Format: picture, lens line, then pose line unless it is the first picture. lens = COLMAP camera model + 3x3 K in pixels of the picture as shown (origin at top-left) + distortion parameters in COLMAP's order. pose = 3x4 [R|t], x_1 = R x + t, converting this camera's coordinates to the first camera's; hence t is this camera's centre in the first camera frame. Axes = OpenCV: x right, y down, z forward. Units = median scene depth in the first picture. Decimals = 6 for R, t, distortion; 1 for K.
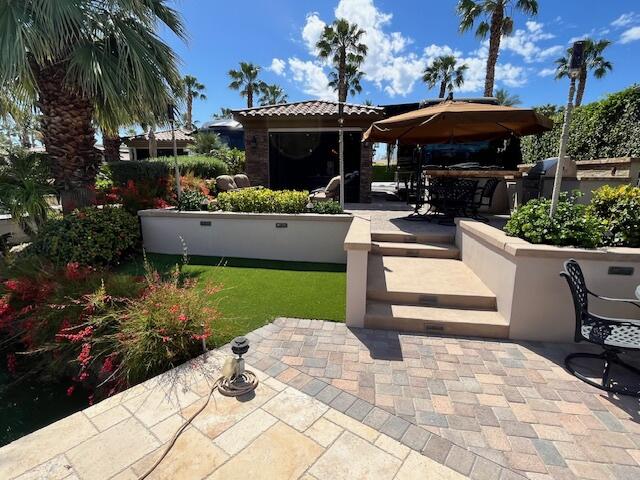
lens RADIAL K [[344.9, 0, 318.0], [0, 344.9, 243.0], [0, 0, 1]] dist [0.001122, 0.000815]
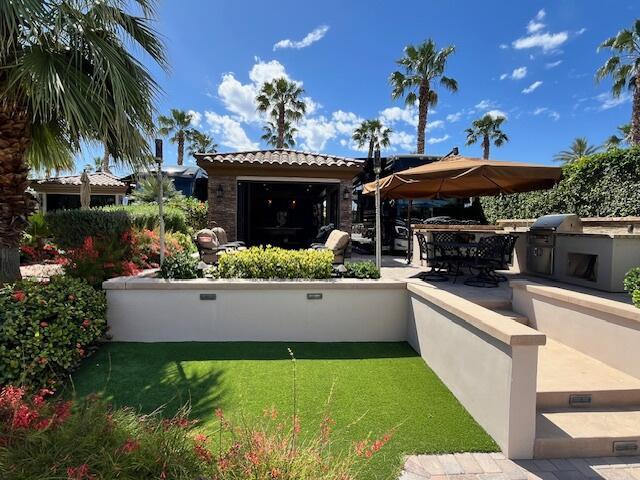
lens RADIAL K [[344.9, 0, 317.1], [0, 344.9, 240.9], [0, 0, 1]] dist [0.001122, 0.000815]
pose [[0.972732, -0.003465, 0.231907, -0.138028], [0.037477, 0.989097, -0.142418, -0.031378], [-0.228885, 0.147225, 0.962256, 0.116425]]
